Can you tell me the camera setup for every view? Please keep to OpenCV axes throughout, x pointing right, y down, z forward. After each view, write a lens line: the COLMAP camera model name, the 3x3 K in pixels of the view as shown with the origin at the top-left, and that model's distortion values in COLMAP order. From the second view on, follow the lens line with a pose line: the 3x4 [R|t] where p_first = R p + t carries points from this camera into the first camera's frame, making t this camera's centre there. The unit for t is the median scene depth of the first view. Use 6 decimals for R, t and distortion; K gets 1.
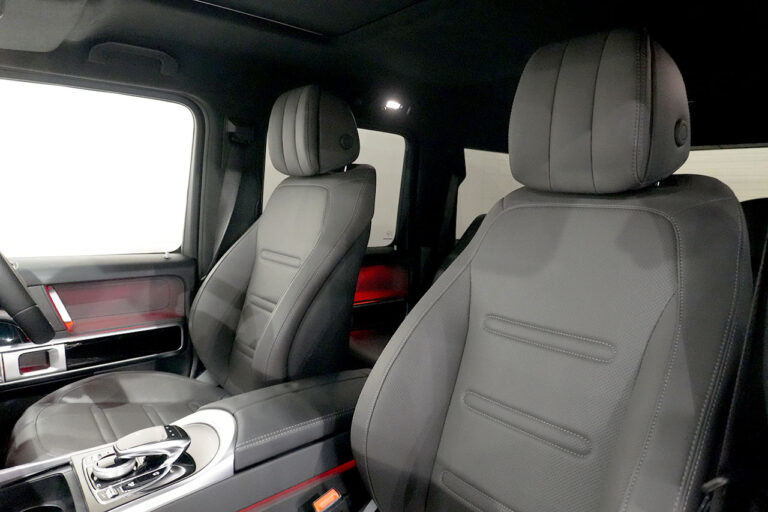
lens RADIAL K [[512.0, 0, 382.4], [0, 512.0, 255.8], [0, 0, 1]] dist [-0.039385, 0.021961]
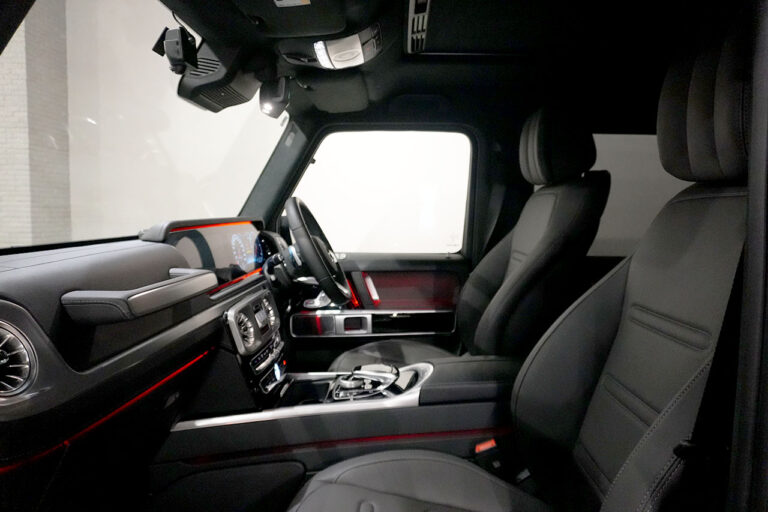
lens RADIAL K [[512.0, 0, 382.4], [0, 512.0, 253.9], [0, 0, 1]] dist [-0.039385, 0.021961]
pose [[0.767337, 0.023922, -0.640797, 0.295145], [-0.050421, 0.998461, -0.023103, 0.038630], [0.639258, 0.050037, 0.767363, -0.073068]]
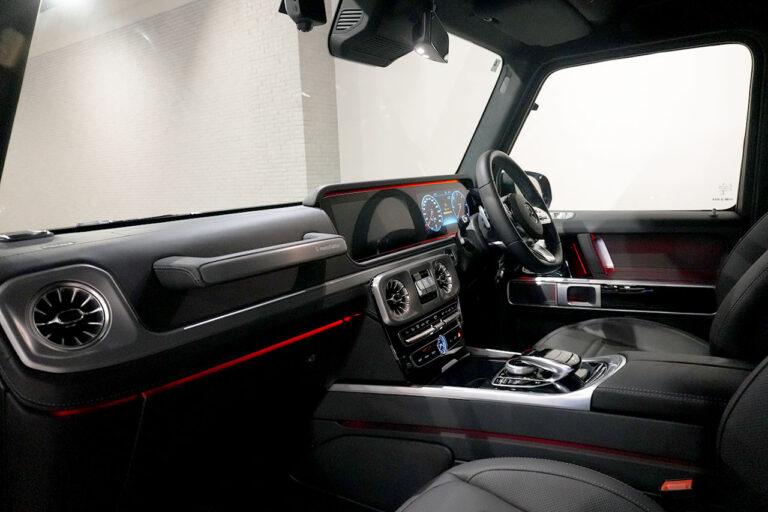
lens RADIAL K [[512.0, 0, 386.4], [0, 512.0, 252.4], [0, 0, 1]] dist [-0.039385, 0.021961]
pose [[0.310041, 0.093096, -0.946154, 0.323488], [-0.040426, 0.995585, 0.084712, 0.019753], [0.949863, 0.011985, 0.312436, 0.158936]]
